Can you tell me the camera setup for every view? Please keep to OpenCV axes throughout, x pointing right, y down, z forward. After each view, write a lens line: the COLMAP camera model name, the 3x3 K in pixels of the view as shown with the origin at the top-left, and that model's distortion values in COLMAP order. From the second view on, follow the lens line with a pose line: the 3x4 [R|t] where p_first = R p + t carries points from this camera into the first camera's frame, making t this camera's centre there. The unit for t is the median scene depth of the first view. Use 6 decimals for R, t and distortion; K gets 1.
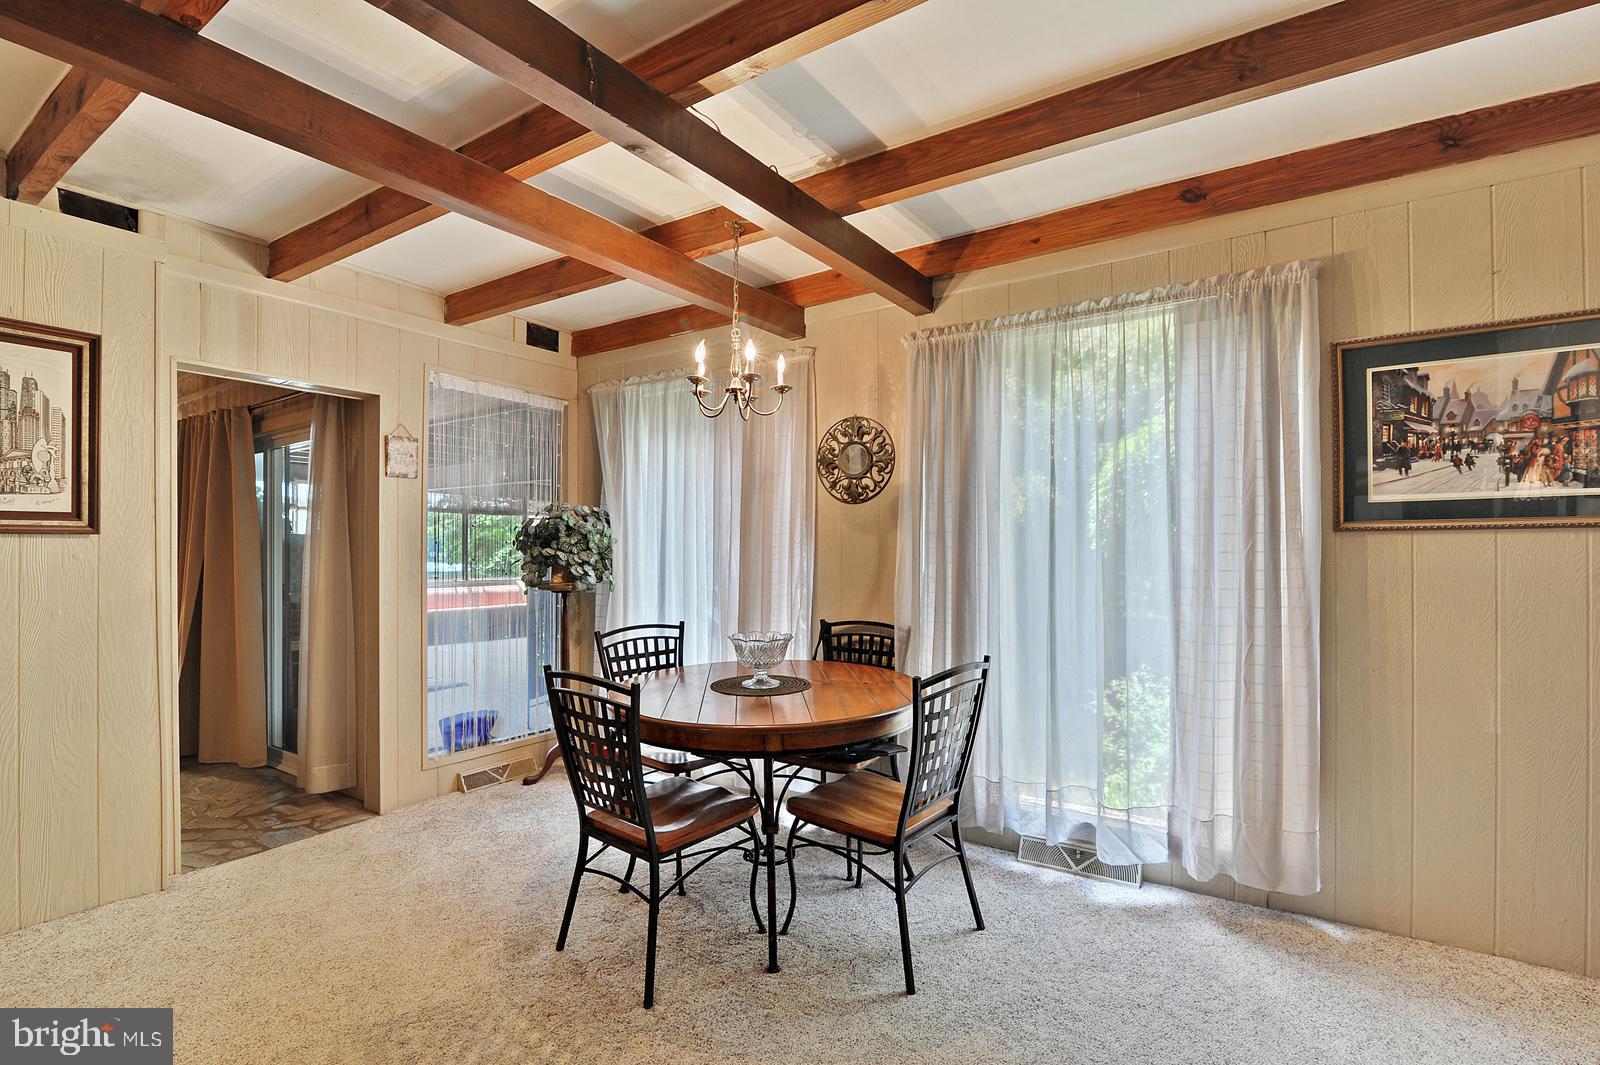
lens RADIAL K [[732.3, 0, 782.2], [0, 732.3, 549.5], [0, 0, 1]] dist [-0.018562, -0.000116]
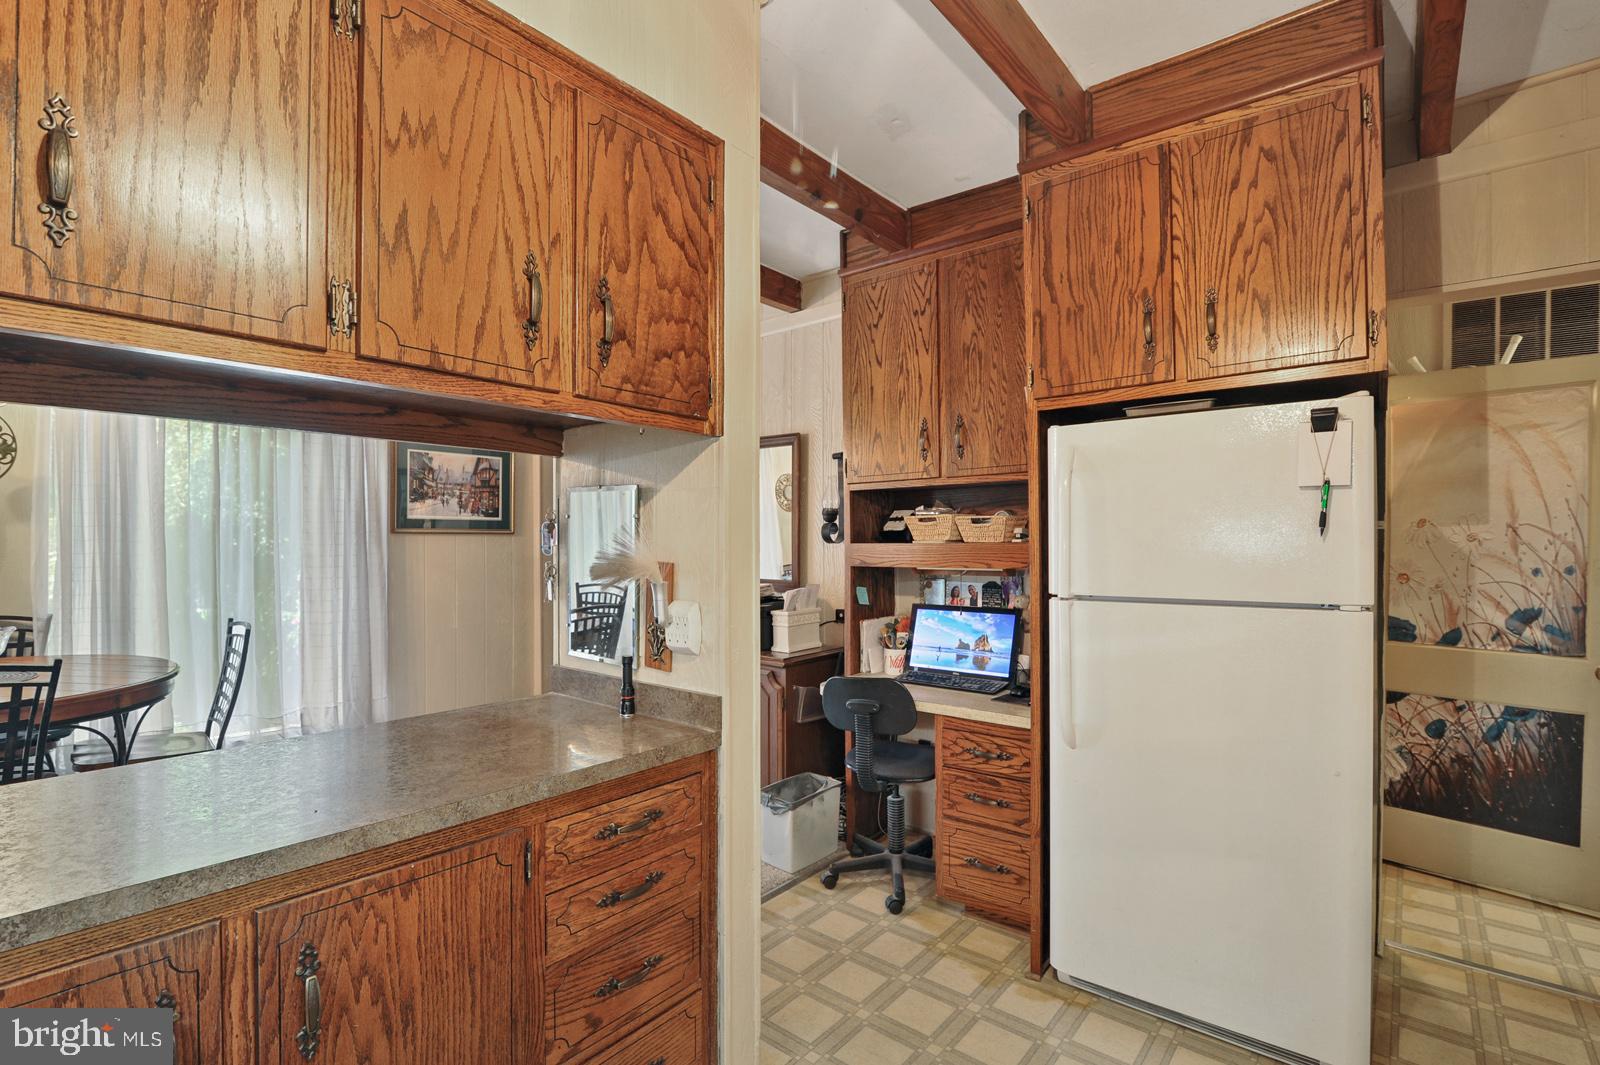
lens RADIAL K [[747.2, 0, 808.4], [0, 747.2, 543.6], [0, 0, 1]] dist [-0.012543, 0.000128]
pose [[0.051699, 0.001153, 0.998662, -1.011092], [-0.003270, 0.999994, -0.000986, 0.000198], [-0.998657, -0.003215, 0.051702, -0.152461]]
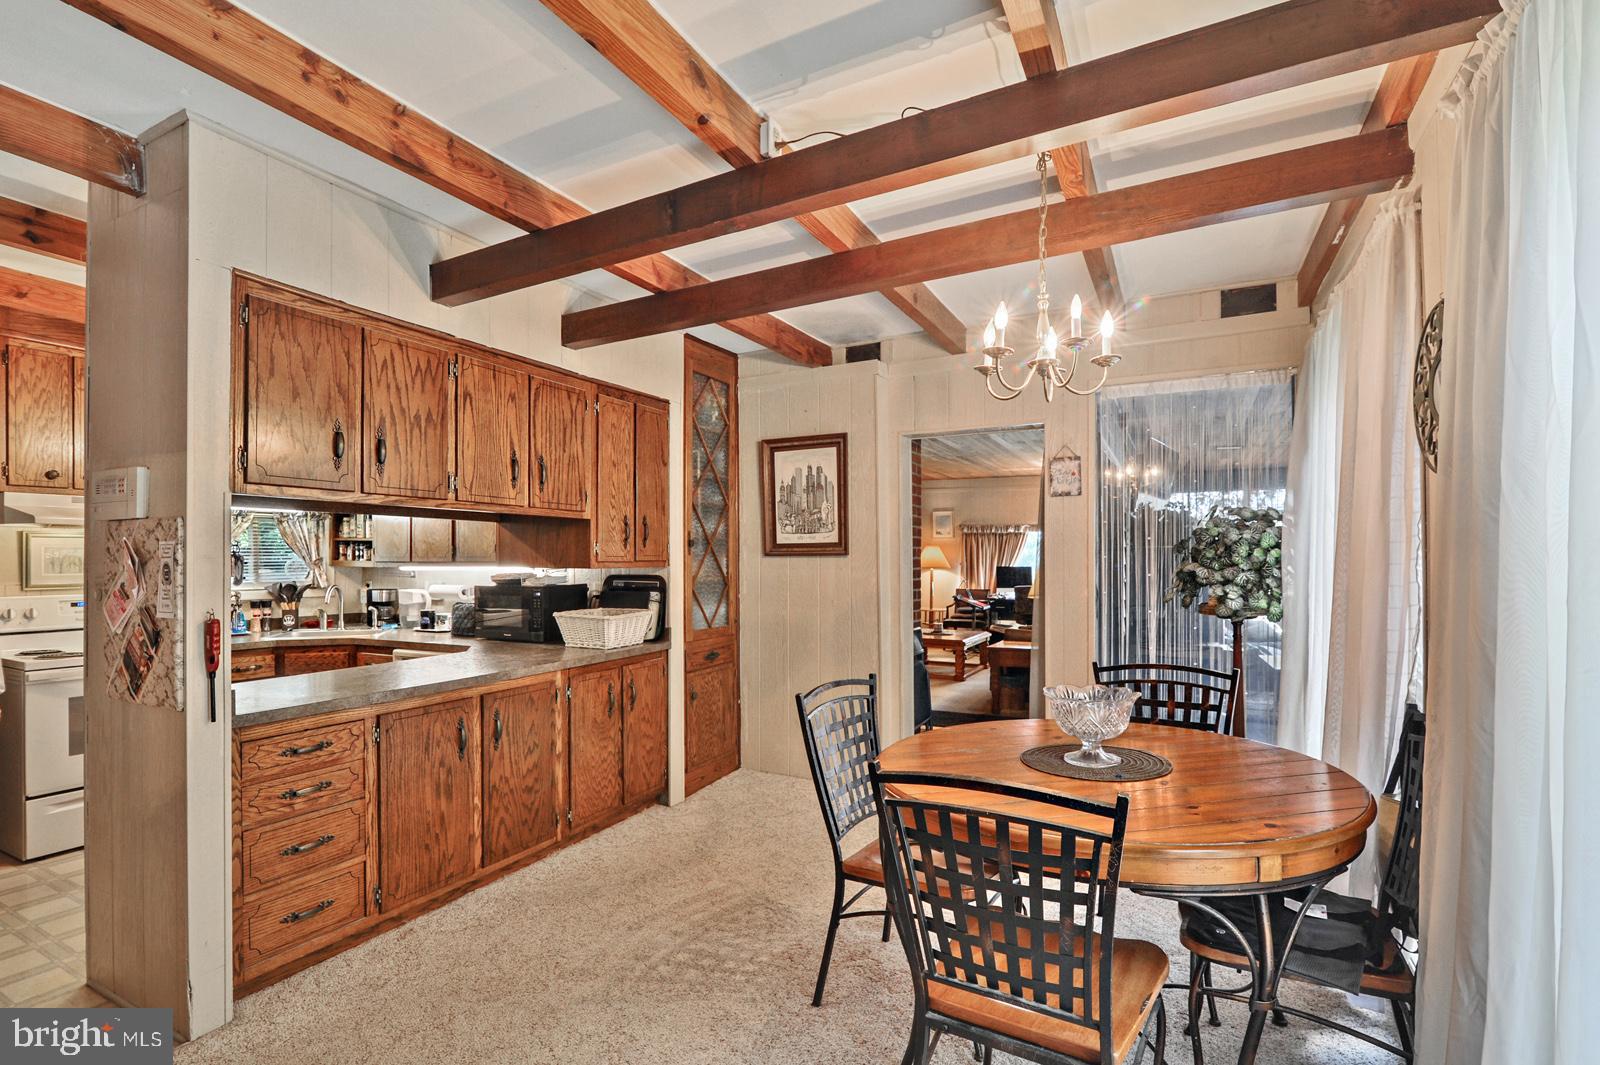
lens RADIAL K [[732.3, 0, 782.2], [0, 732.3, 549.5], [0, 0, 1]] dist [-0.018562, -0.000116]
pose [[0.122649, -0.012437, -0.992372, 0.696333], [0.005734, 0.999914, -0.011822, -0.015355], [0.992433, -0.004240, 0.122710, 0.669587]]
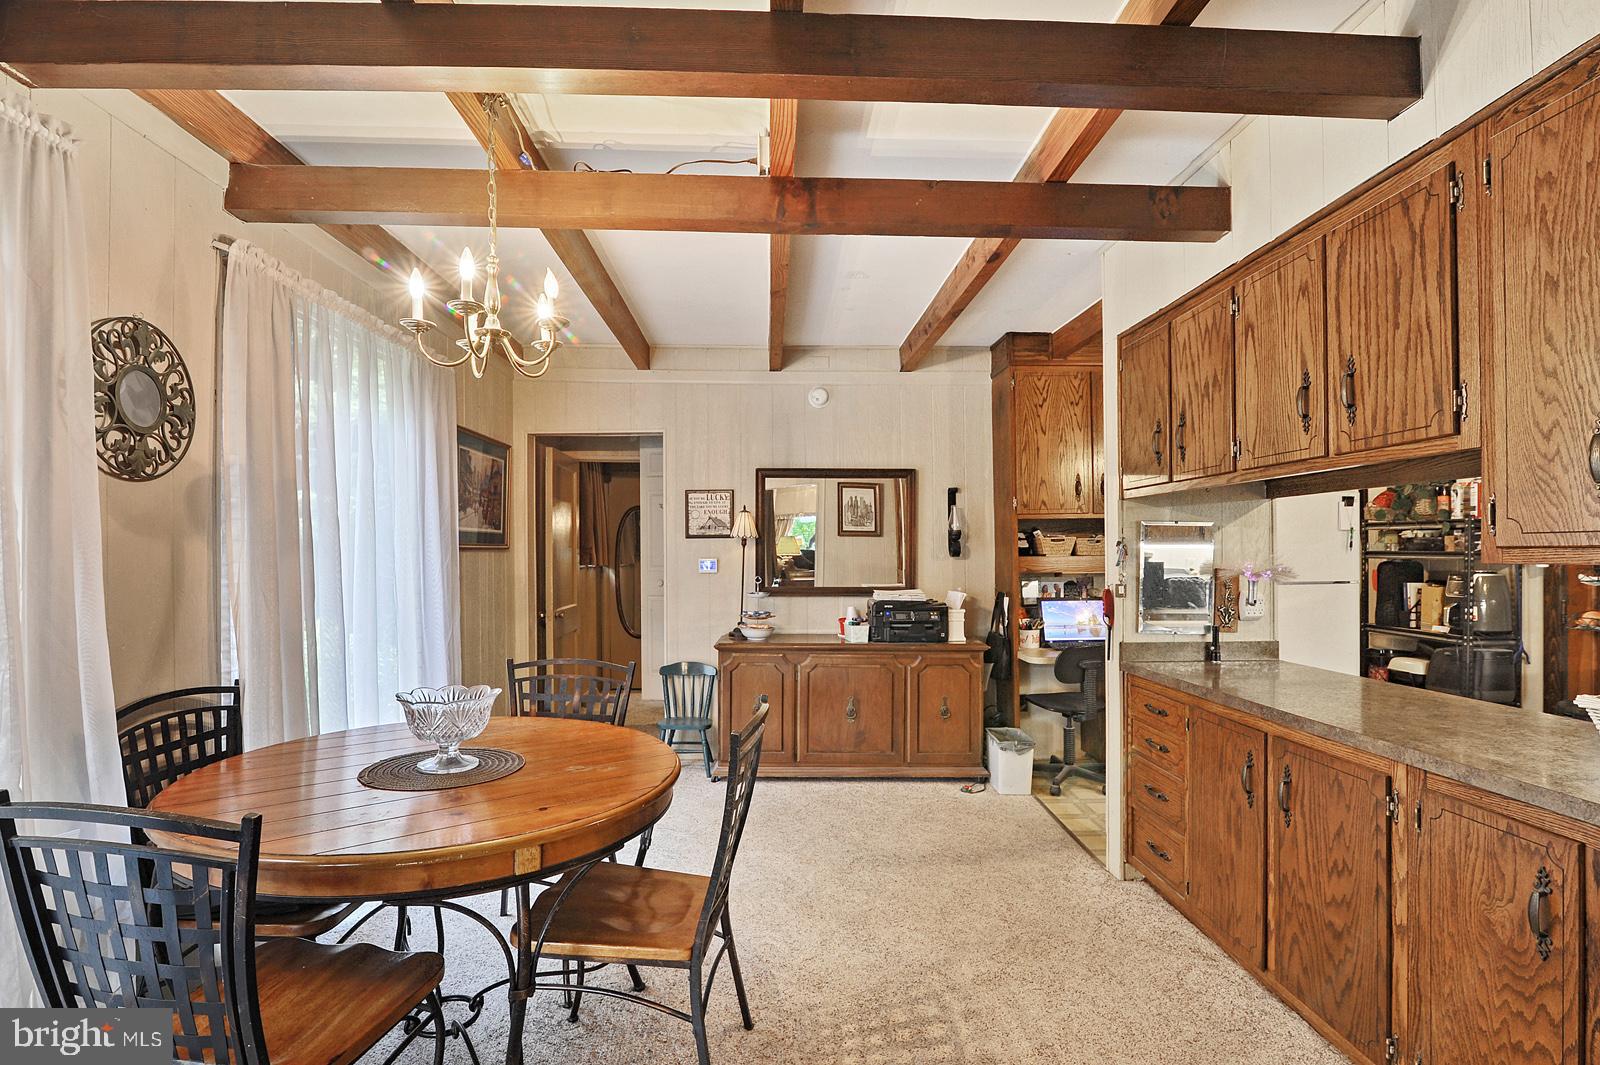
lens RADIAL K [[747.2, 0, 808.4], [0, 747.2, 543.6], [0, 0, 1]] dist [-0.012543, 0.000128]
pose [[-0.618939, 0.014675, 0.785302, -0.836055], [0.004980, 0.999879, -0.014759, -0.007833], [-0.785423, -0.005224, -0.618937, 1.264740]]
